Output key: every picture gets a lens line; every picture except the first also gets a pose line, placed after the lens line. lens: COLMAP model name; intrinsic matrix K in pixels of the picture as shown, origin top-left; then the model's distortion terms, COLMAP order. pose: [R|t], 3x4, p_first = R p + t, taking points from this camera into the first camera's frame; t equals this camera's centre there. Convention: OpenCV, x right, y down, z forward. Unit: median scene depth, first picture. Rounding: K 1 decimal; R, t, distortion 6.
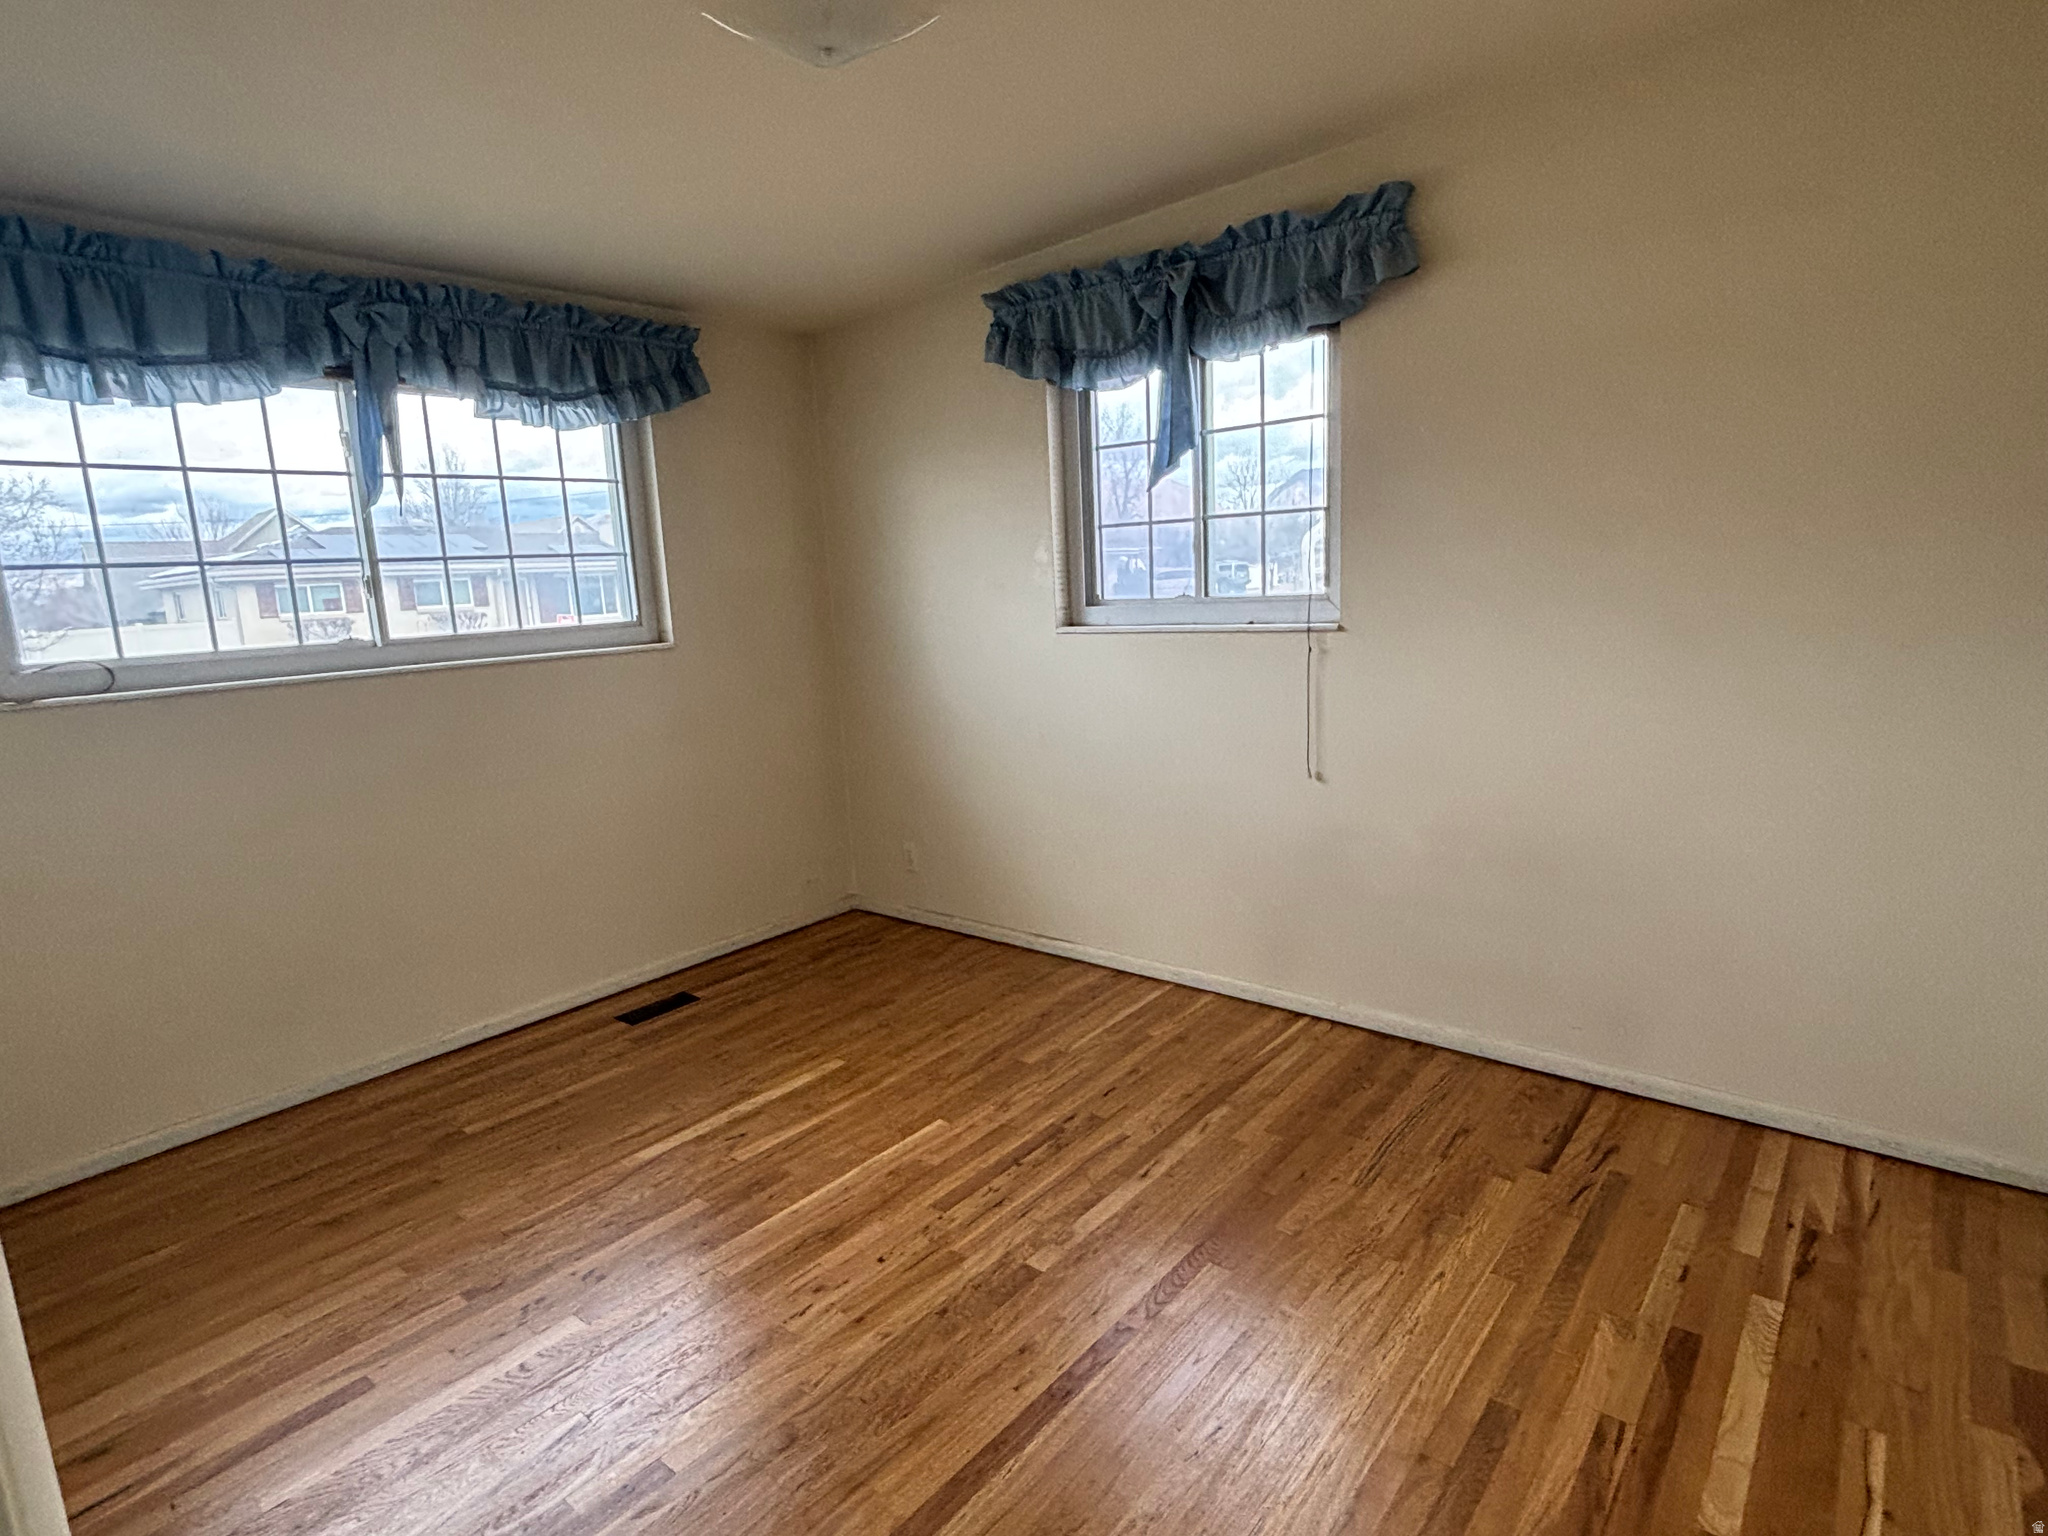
lens RADIAL K [[1104.4, 0, 1013.0], [0, 1104.4, 766.0], [0, 0, 1]] dist [0.045844, -0.033812]
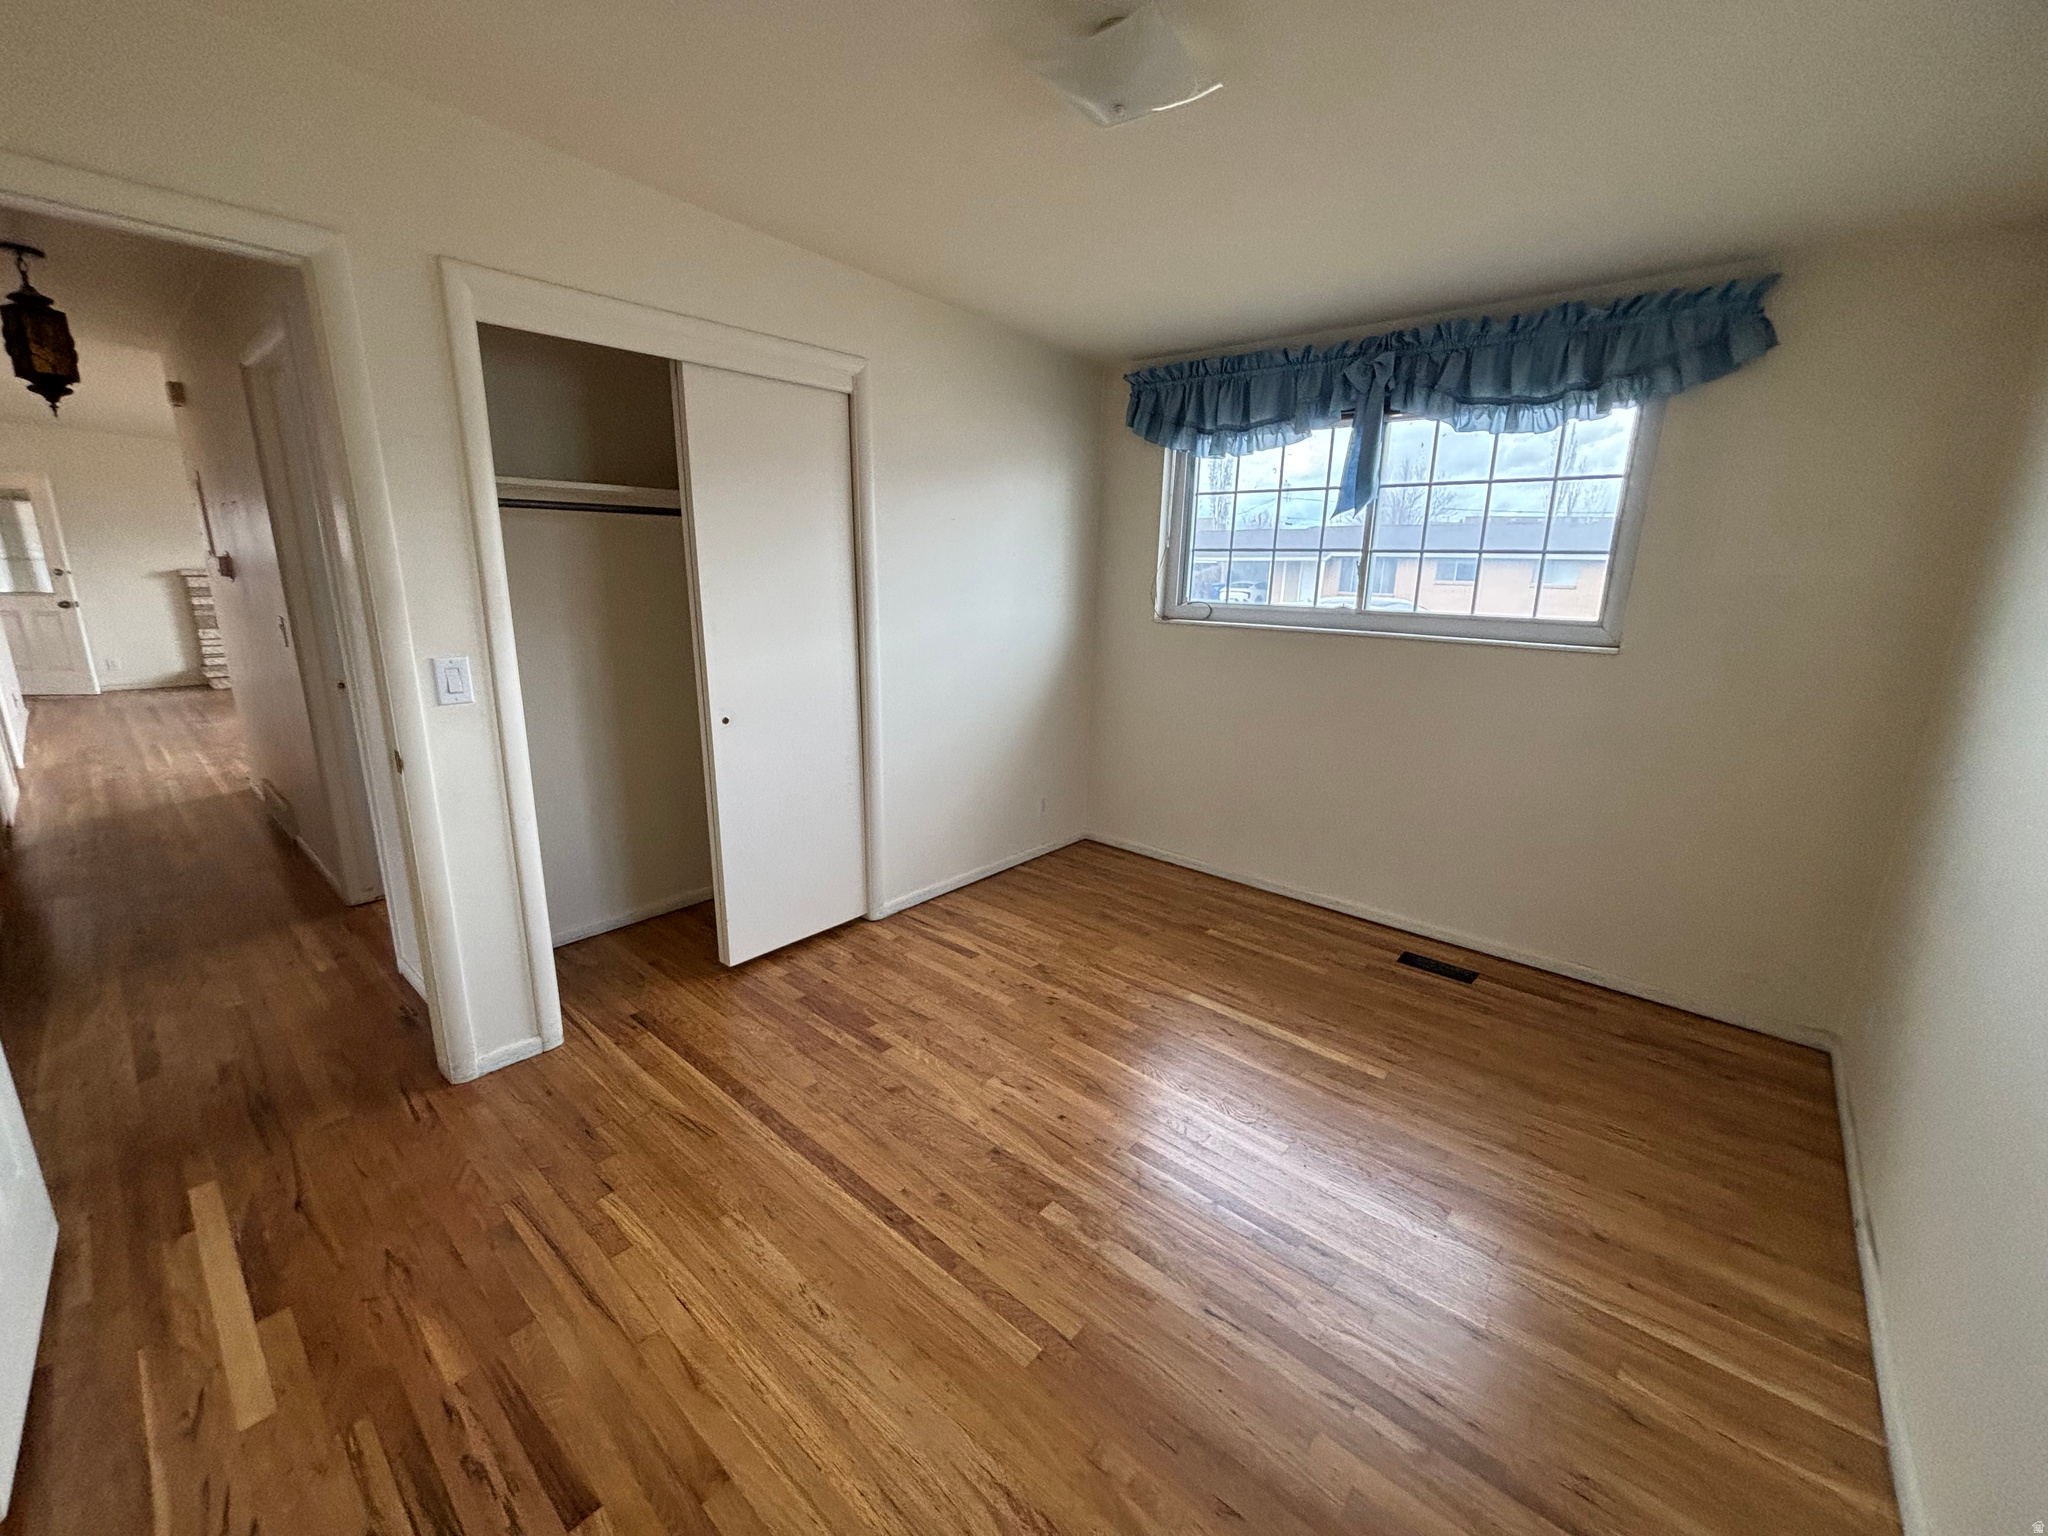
lens RADIAL K [[822.8, 0, 1021.9], [0, 822.8, 770.8], [0, 0, 1]] dist [0.002653, -0.000305]
pose [[-0.021494, 0.292789, -0.955935, 0.492653], [-0.196941, 0.936182, 0.291167, -0.146055], [0.980180, 0.194521, 0.037540, 0.613070]]
